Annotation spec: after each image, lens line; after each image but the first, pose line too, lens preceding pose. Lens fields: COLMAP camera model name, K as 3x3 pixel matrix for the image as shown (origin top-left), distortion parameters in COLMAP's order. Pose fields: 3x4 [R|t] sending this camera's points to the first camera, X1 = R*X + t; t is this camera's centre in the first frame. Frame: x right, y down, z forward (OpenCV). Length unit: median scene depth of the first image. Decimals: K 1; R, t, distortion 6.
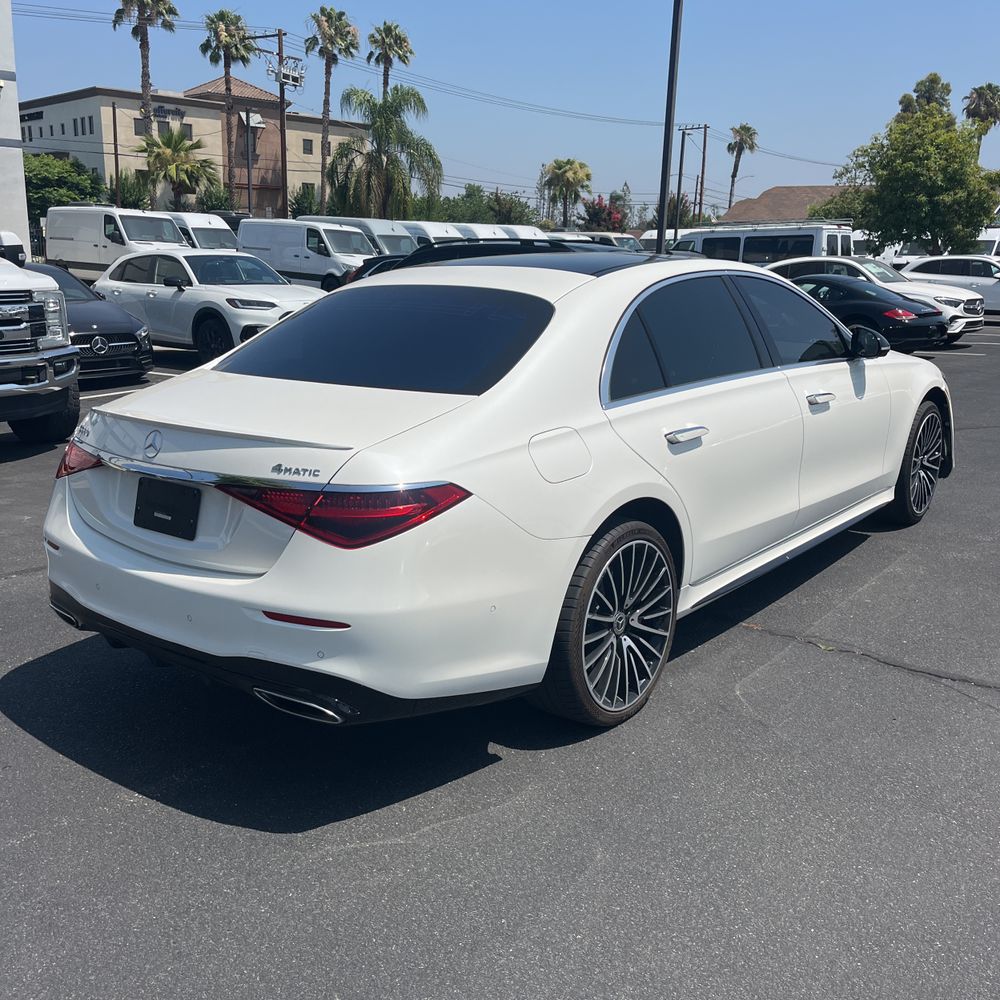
lens RADIAL K [[1023.4, 0, 494.5], [0, 1023.4, 501.9], [0, 0, 1]] dist [0.017187, 0.000000]
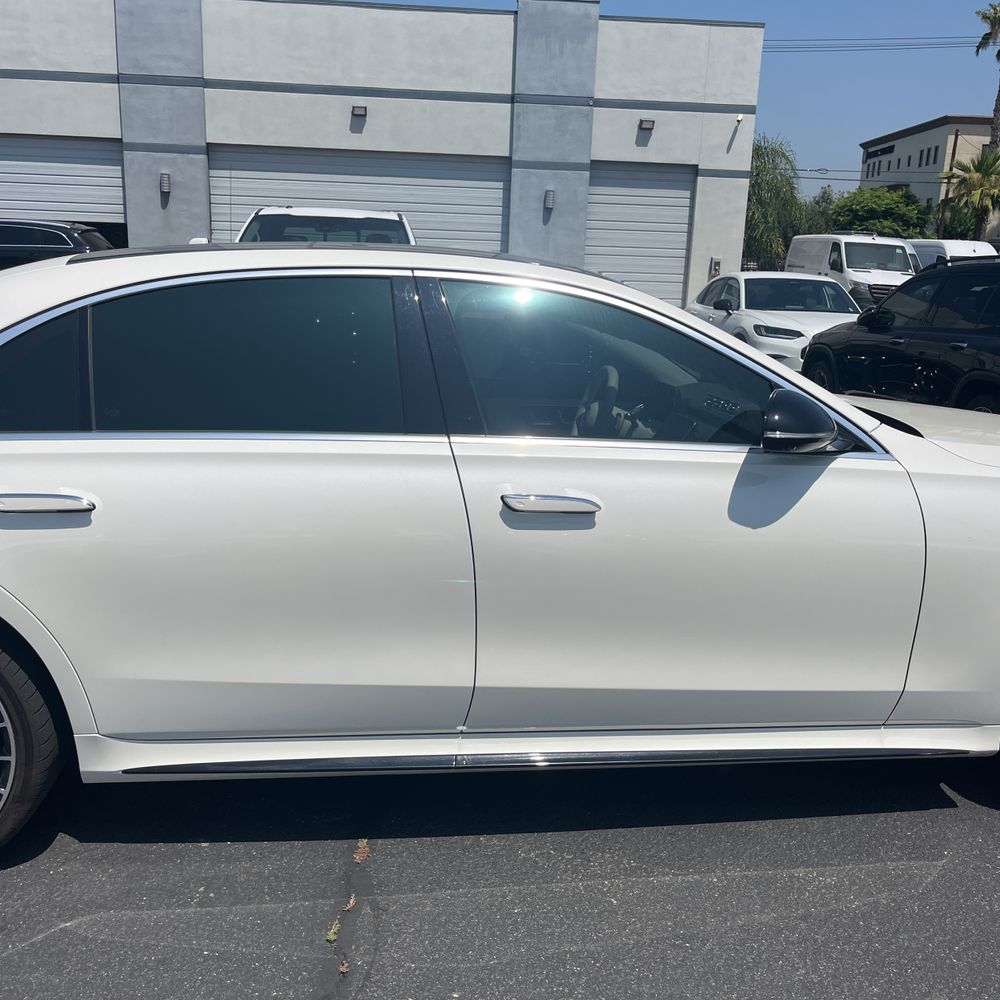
lens RADIAL K [[1023.4, 0, 490.1], [0, 1023.4, 499.1], [0, 0, 1]] dist [0.017187, 0.000000]
pose [[0.703391, 0.164615, -0.691479, 0.099500], [-0.187455, 0.981334, 0.042934, -0.017781], [0.685640, 0.099422, 0.721119, 0.085650]]
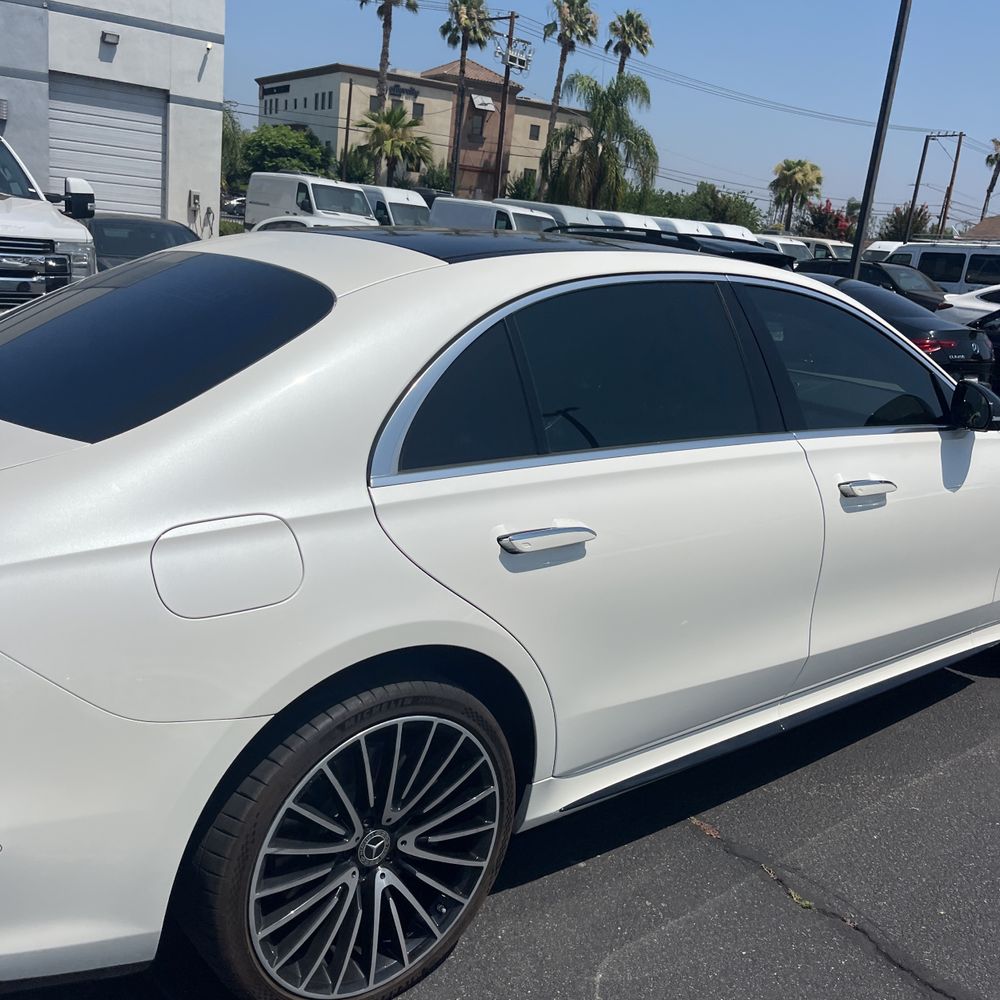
lens RADIAL K [[1023.4, 0, 495.1], [0, 1023.4, 491.5], [0, 0, 1]] dist [0.017187, 0.000000]
pose [[0.974462, 0.123090, -0.187810, 0.031373], [-0.123562, 0.992294, 0.009238, -0.011224], [0.187500, 0.014204, 0.982162, 0.049024]]
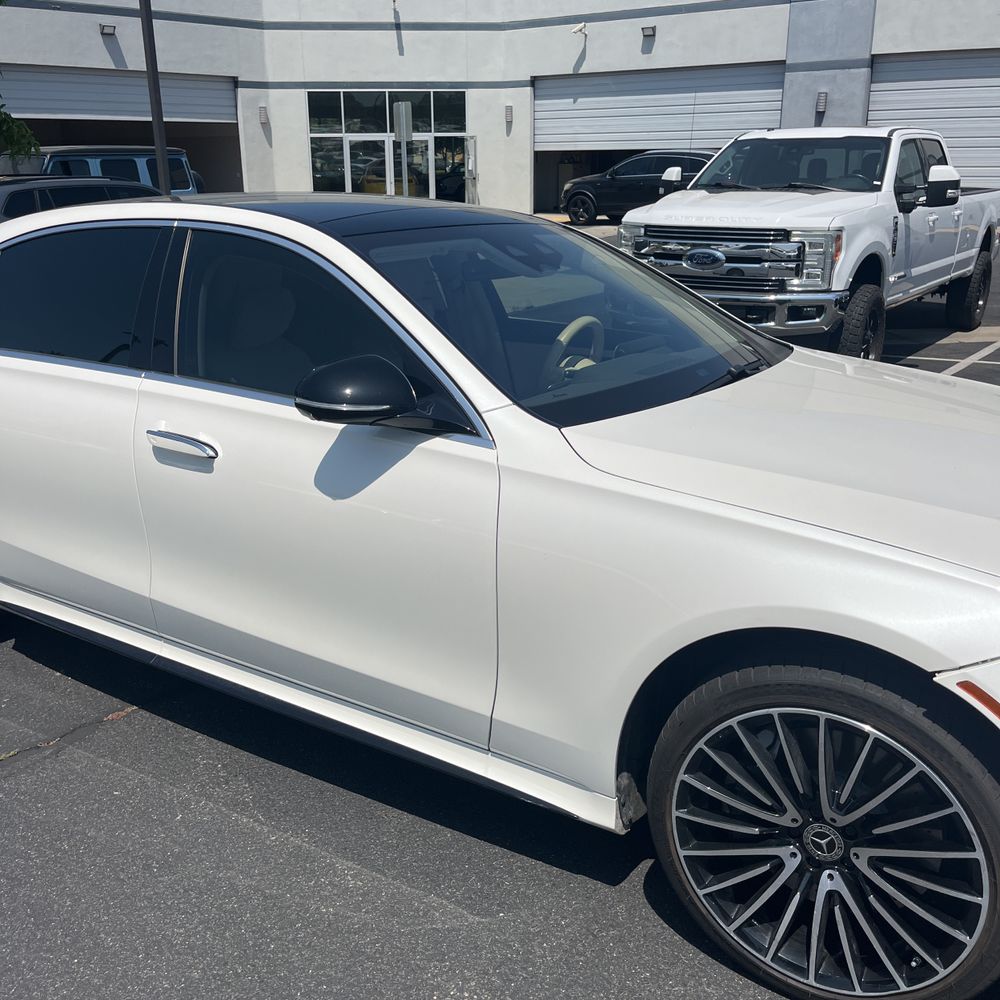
lens RADIAL K [[1023.4, 0, 492.9], [0, 1023.4, 495.3], [0, 0, 1]] dist [0.017187, 0.000000]
pose [[0.093195, 0.283867, -0.954324, 0.133589], [-0.232630, 0.938174, 0.256345, -0.039227], [0.968090, 0.198114, 0.153468, 0.160545]]
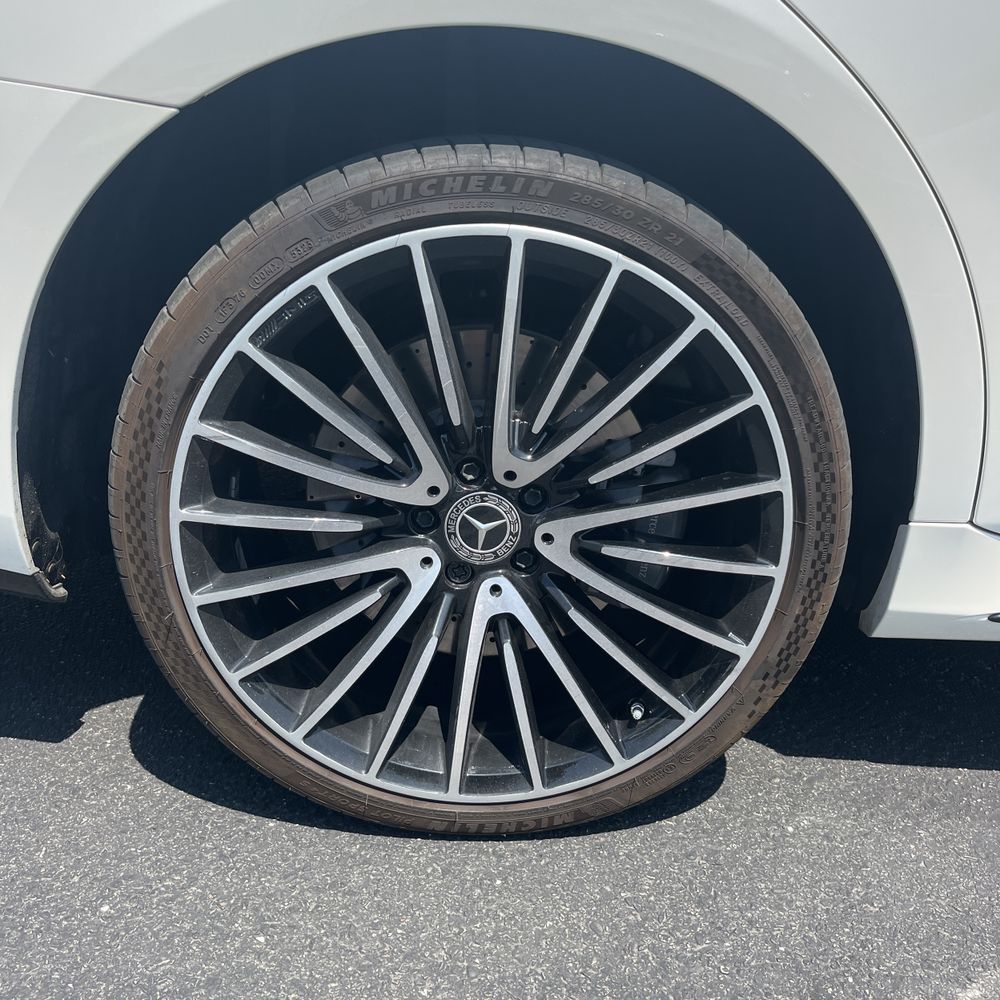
lens RADIAL K [[1023.4, 0, 500.2], [0, 1023.4, 509.6], [0, 0, 1]] dist [0.017187, 0.000000]
pose [[0.640359, 0.304754, -0.705029, 0.037185], [-0.212531, 0.952380, 0.218638, 0.005670], [0.738086, 0.009834, 0.674635, 0.092138]]
